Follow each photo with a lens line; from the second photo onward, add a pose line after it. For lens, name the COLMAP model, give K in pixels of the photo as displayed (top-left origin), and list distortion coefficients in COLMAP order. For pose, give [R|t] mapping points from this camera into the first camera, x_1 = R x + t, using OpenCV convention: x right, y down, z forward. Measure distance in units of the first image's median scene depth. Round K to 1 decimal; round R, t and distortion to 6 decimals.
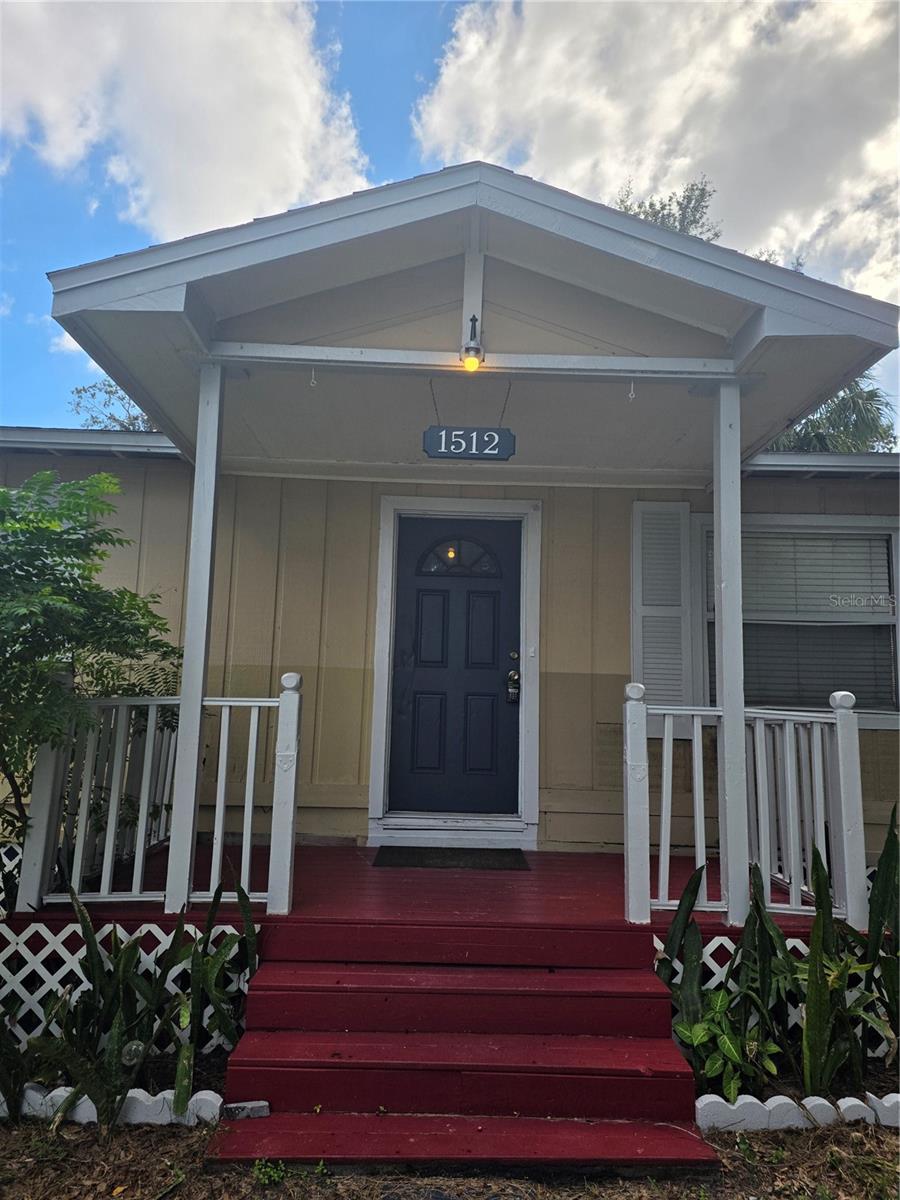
lens RADIAL K [[802.3, 0, 469.4], [0, 802.3, 604.3], [0, 0, 1]] dist [0.039406, -0.001199]
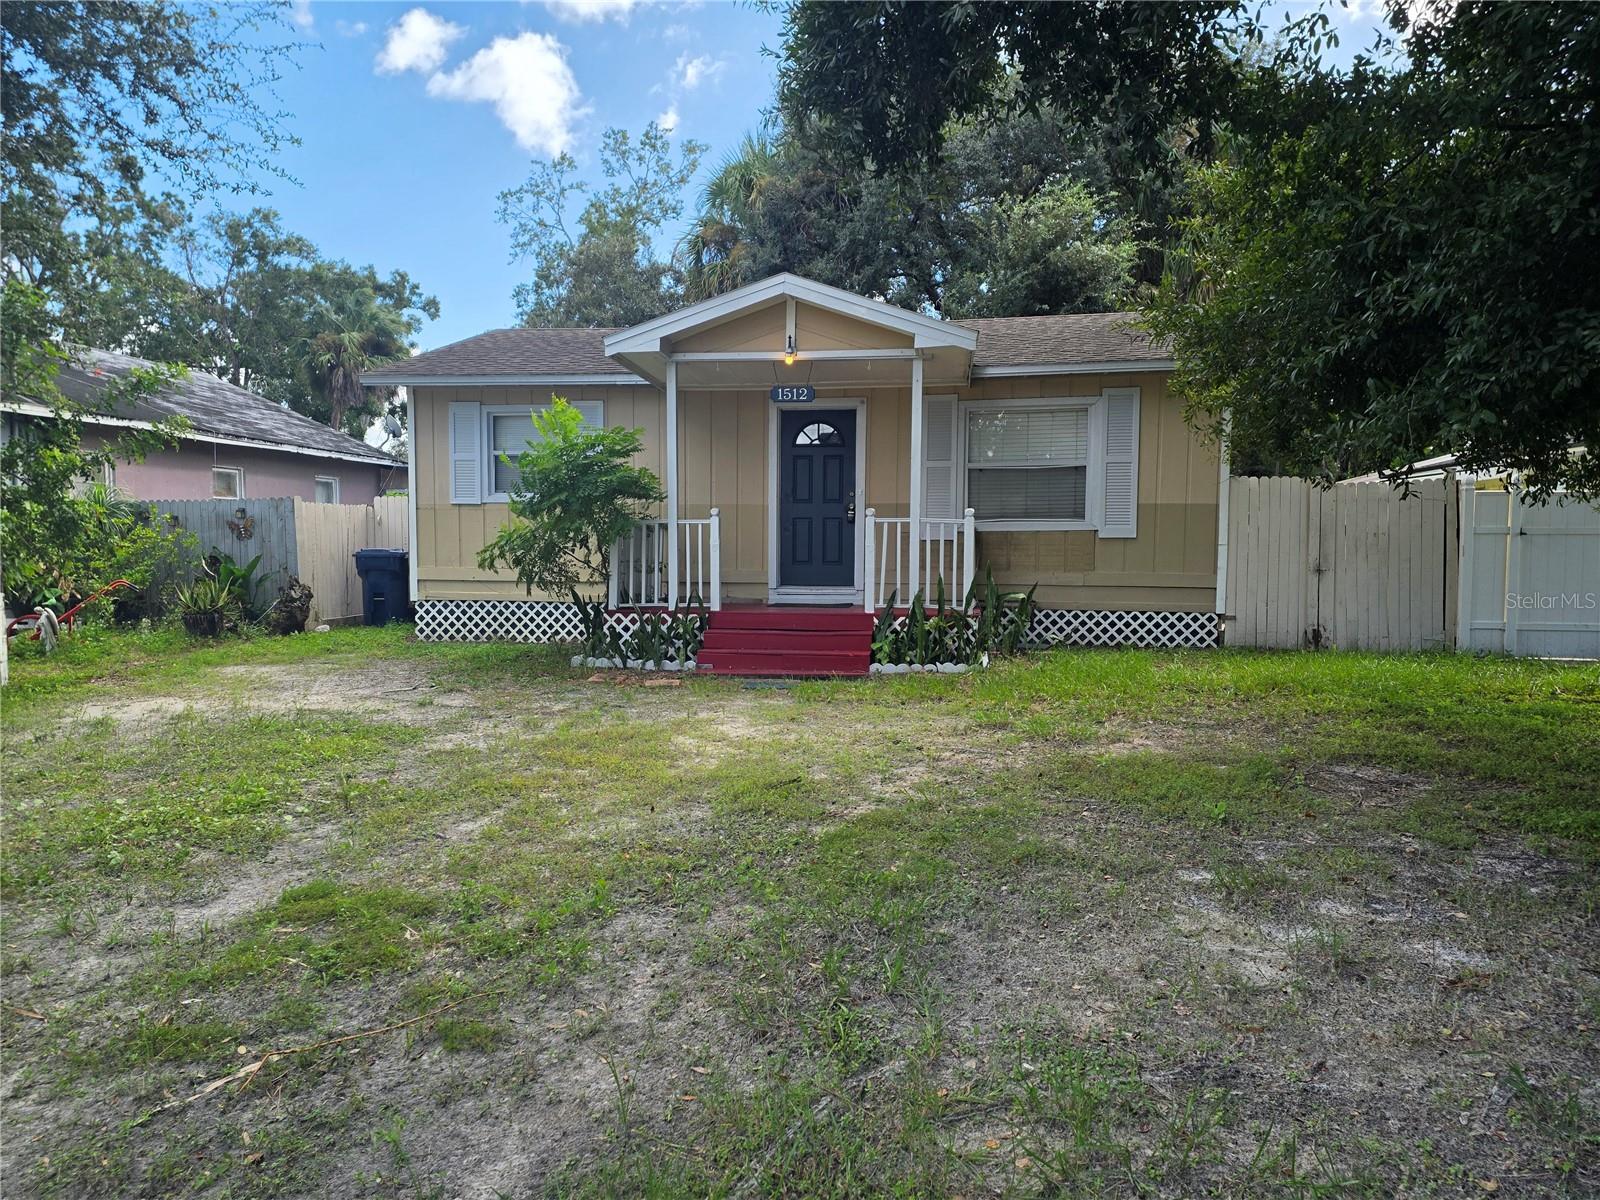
lens RADIAL K [[1069.7, 0, 800.0], [0, 1069.7, 600.0], [0, 0, 1]] dist [0.039406, -0.001199]
pose [[0.982825, -0.010244, -0.184256, 0.546998], [0.041323, 0.985321, 0.165635, -0.140640], [0.179854, -0.170404, 0.968821, -1.850440]]
